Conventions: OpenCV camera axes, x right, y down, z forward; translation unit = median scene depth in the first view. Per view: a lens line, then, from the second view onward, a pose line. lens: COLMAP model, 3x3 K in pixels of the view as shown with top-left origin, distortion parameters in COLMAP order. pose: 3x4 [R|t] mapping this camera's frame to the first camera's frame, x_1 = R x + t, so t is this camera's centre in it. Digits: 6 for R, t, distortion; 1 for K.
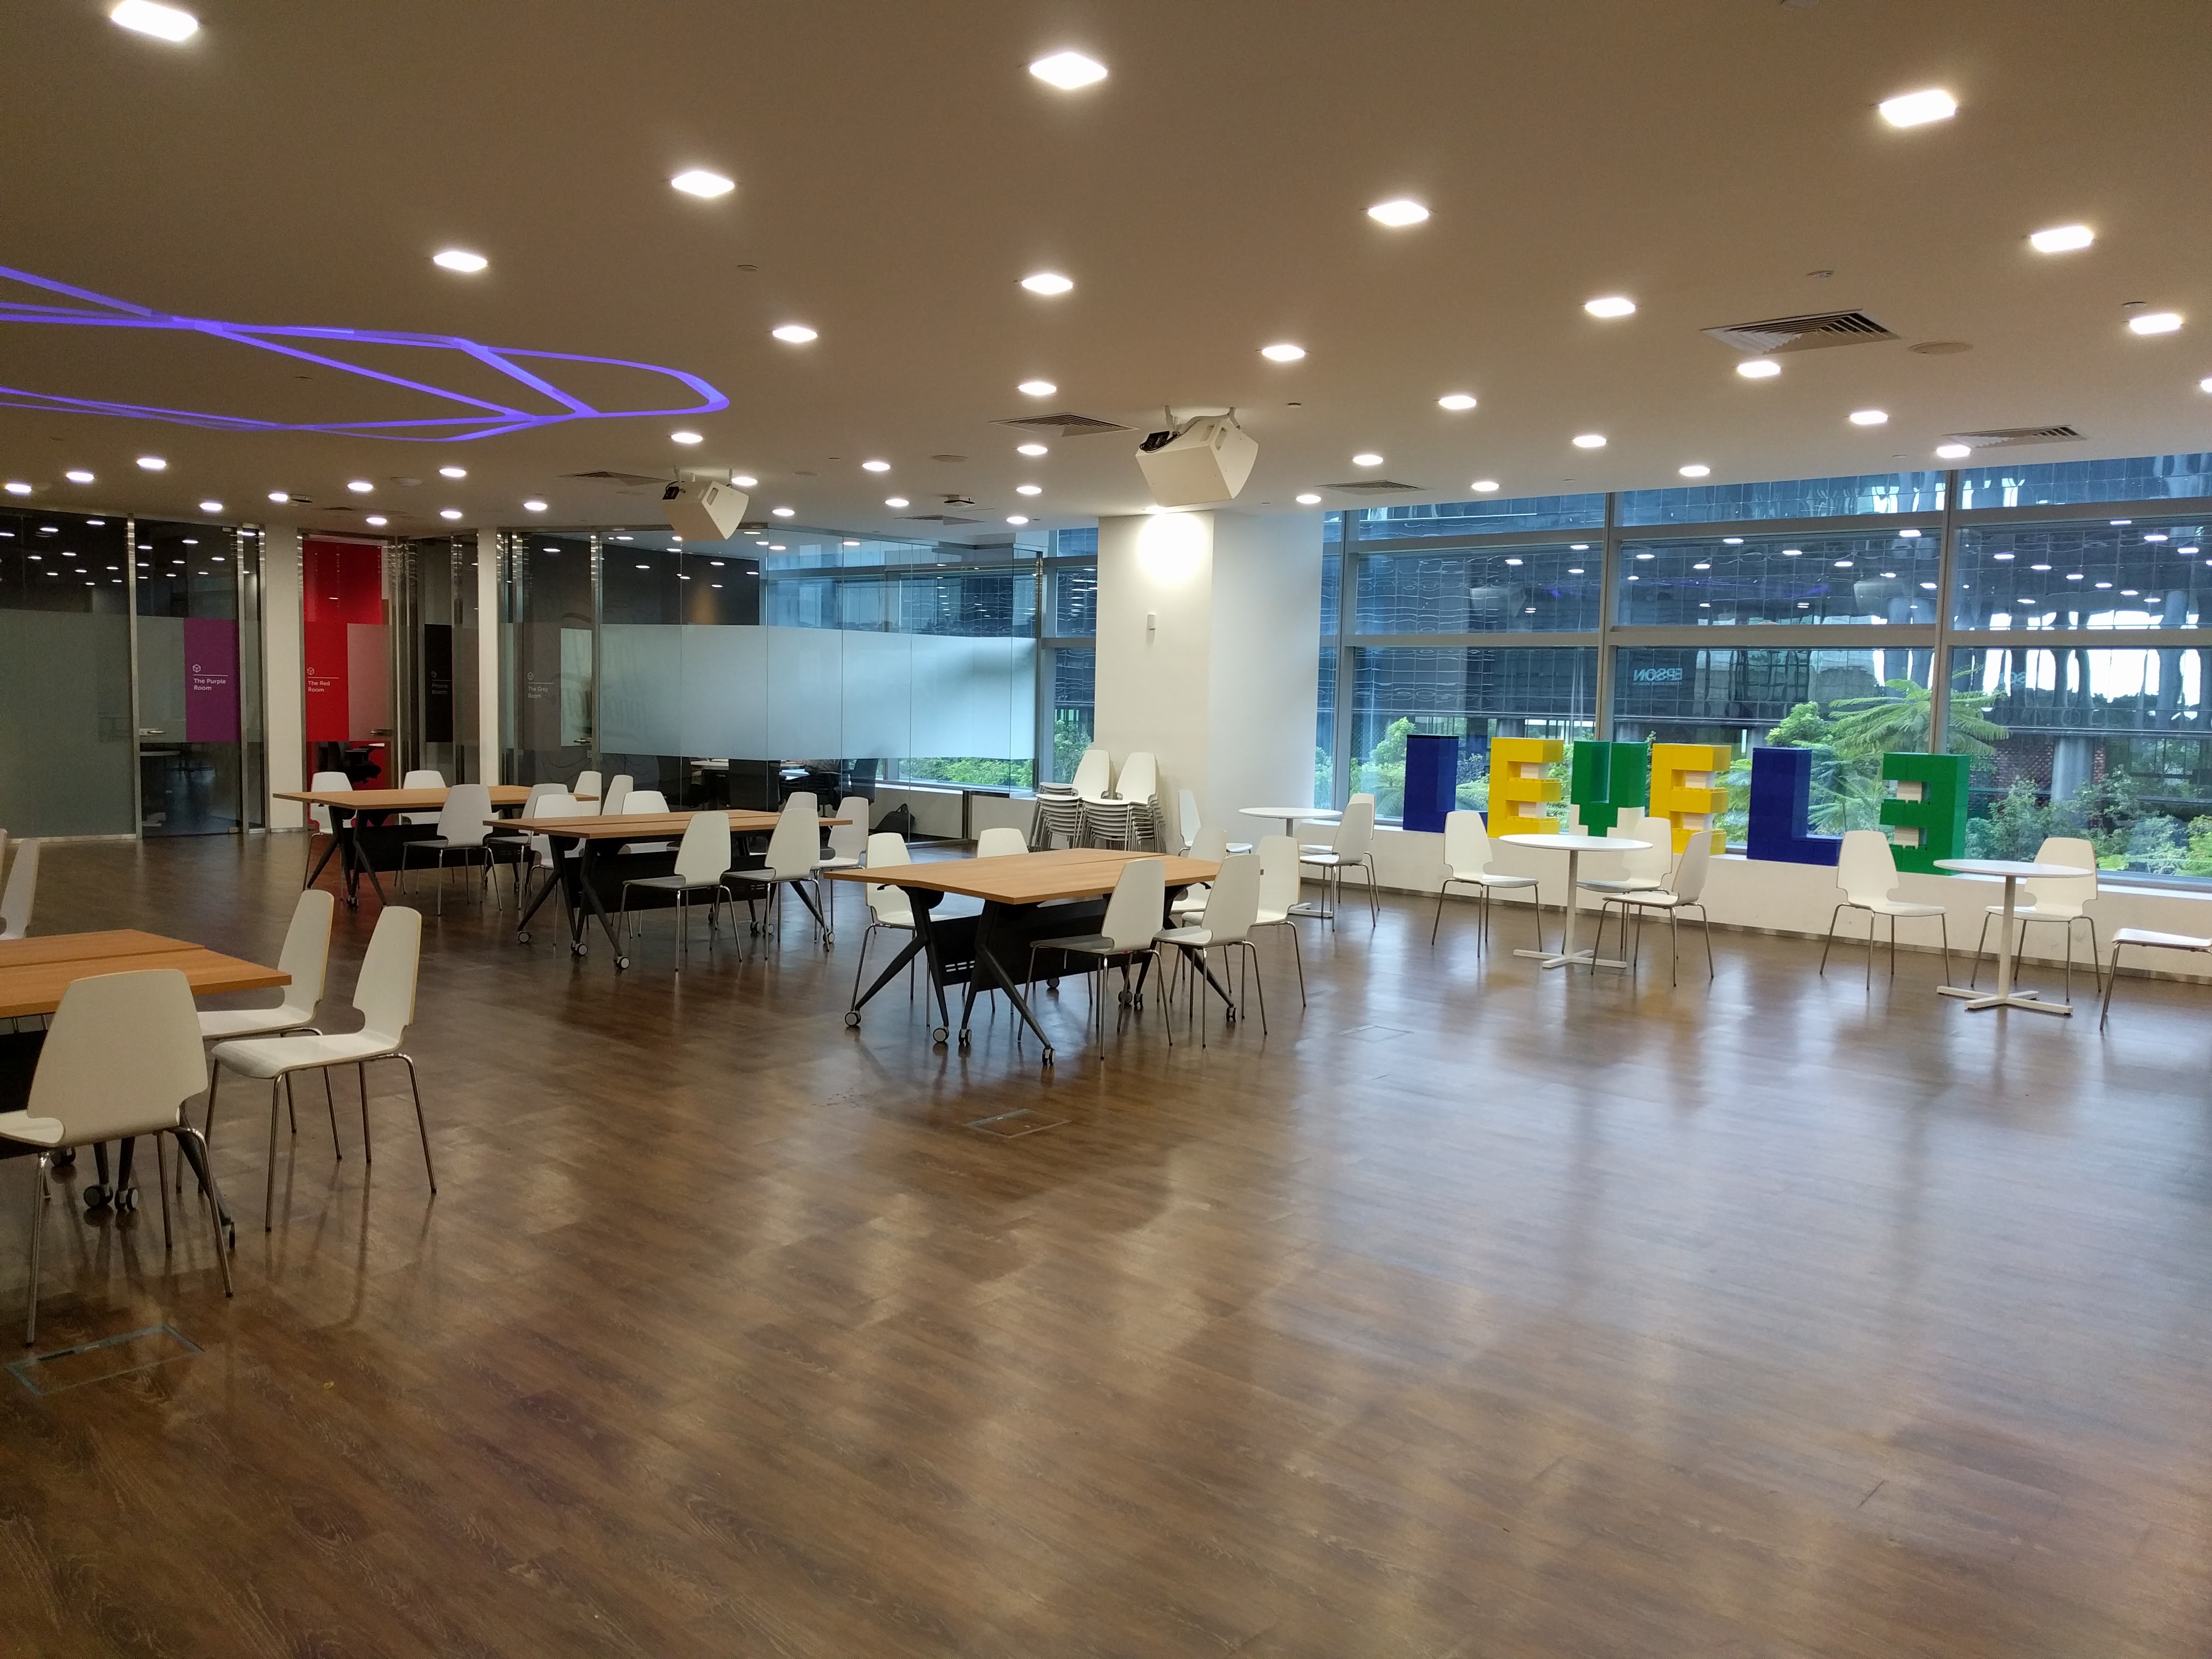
lens RADIAL K [[1601.8, 0, 1084.8], [0, 1601.8, 820.9], [0, 0, 1]] dist [0.004369, 0.008560]
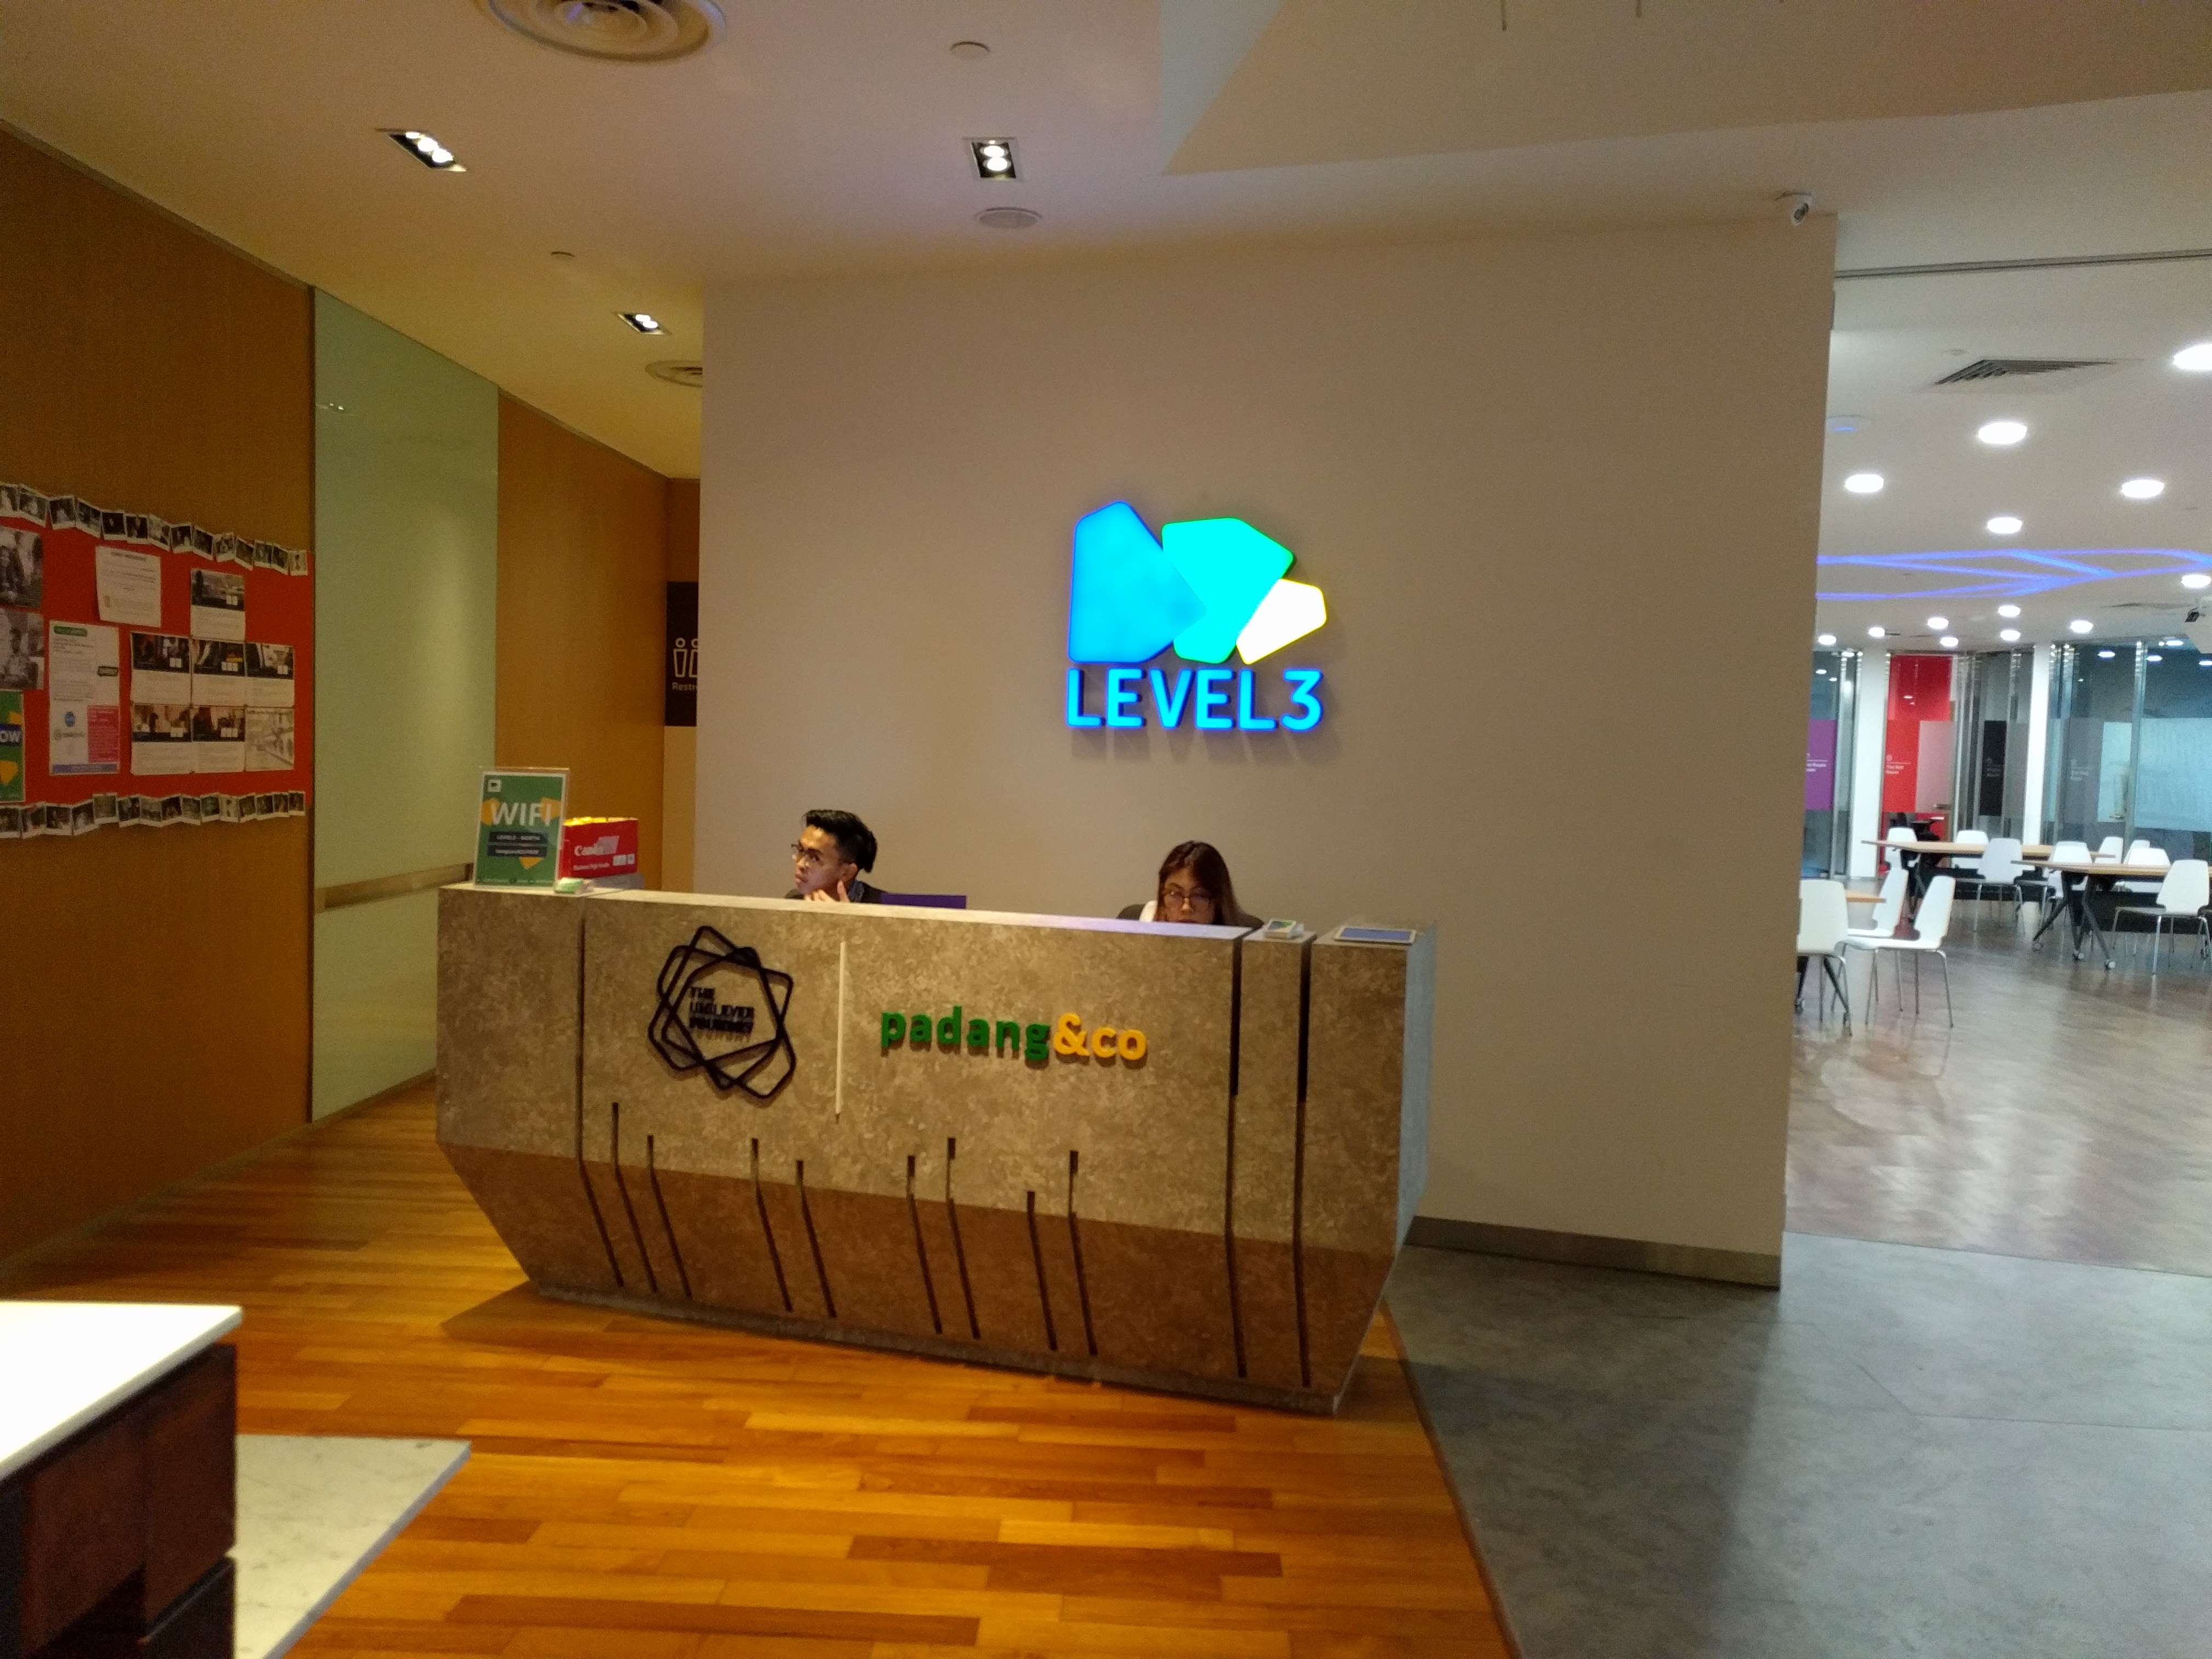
lens RADIAL K [[1601.8, 0, 1084.8], [0, 1601.8, 820.9], [0, 0, 1]] dist [0.004369, 0.008560]
pose [[0.617599, 0.033123, -0.785796, 0.155572], [-0.076691, 0.996888, -0.018254, 0.035430], [0.782745, 0.071537, 0.618217, -0.347893]]
